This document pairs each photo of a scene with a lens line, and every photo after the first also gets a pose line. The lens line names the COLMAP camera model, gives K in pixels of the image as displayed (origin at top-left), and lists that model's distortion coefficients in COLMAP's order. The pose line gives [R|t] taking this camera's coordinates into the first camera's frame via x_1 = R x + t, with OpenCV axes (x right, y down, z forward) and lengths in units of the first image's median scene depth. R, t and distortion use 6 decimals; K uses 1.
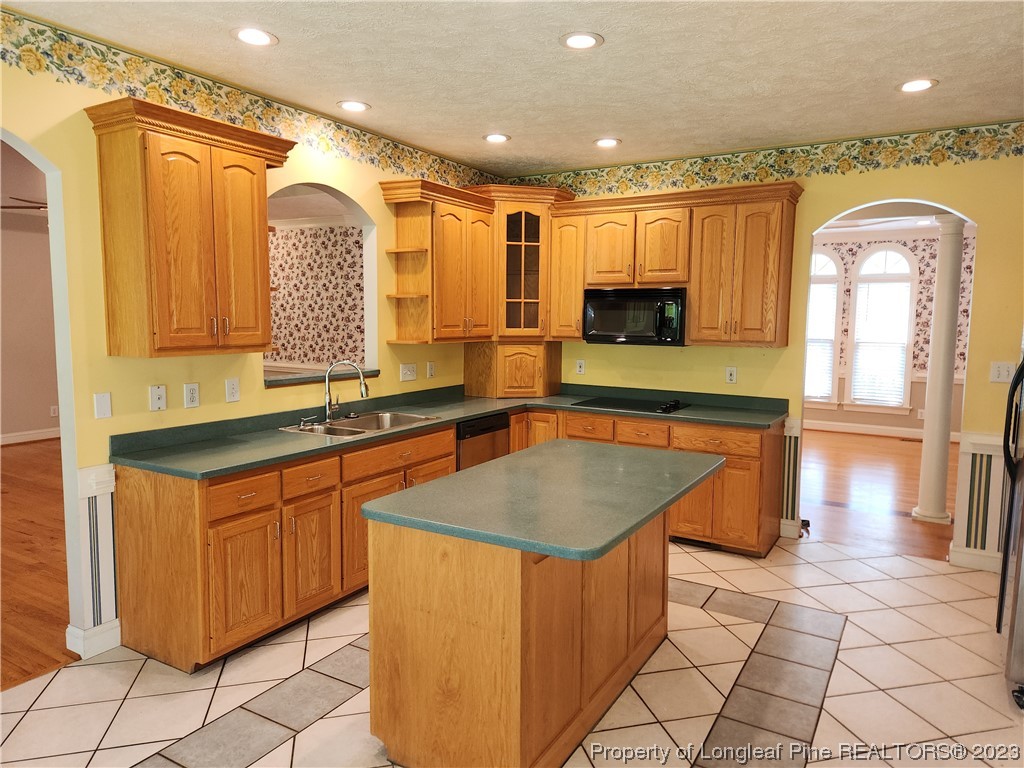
lens RADIAL K [[689.6, 0, 514.7], [0, 689.6, 382.5], [0, 0, 1]] dist [0.010959, -0.002640]
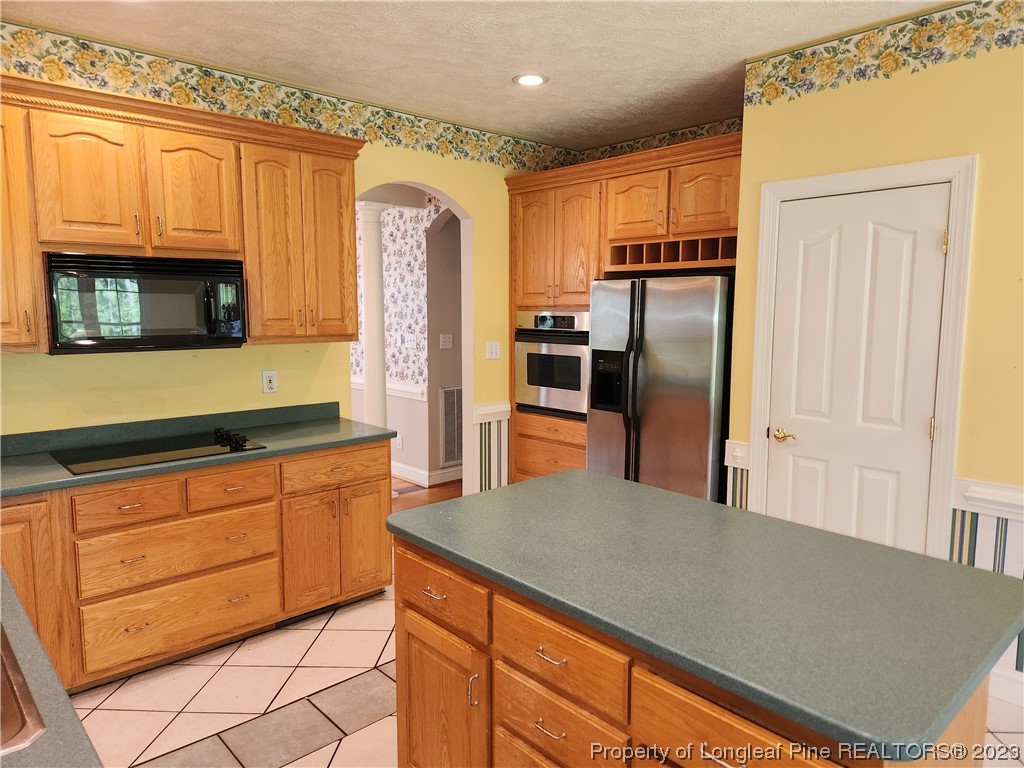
lens RADIAL K [[689.6, 0, 515.4], [0, 689.6, 383.3], [0, 0, 1]] dist [0.010959, -0.002640]
pose [[0.267451, -0.115517, 0.956622, -0.344784], [0.092425, 0.991286, 0.093862, -0.057040], [-0.959128, 0.063313, 0.275797, 0.563667]]
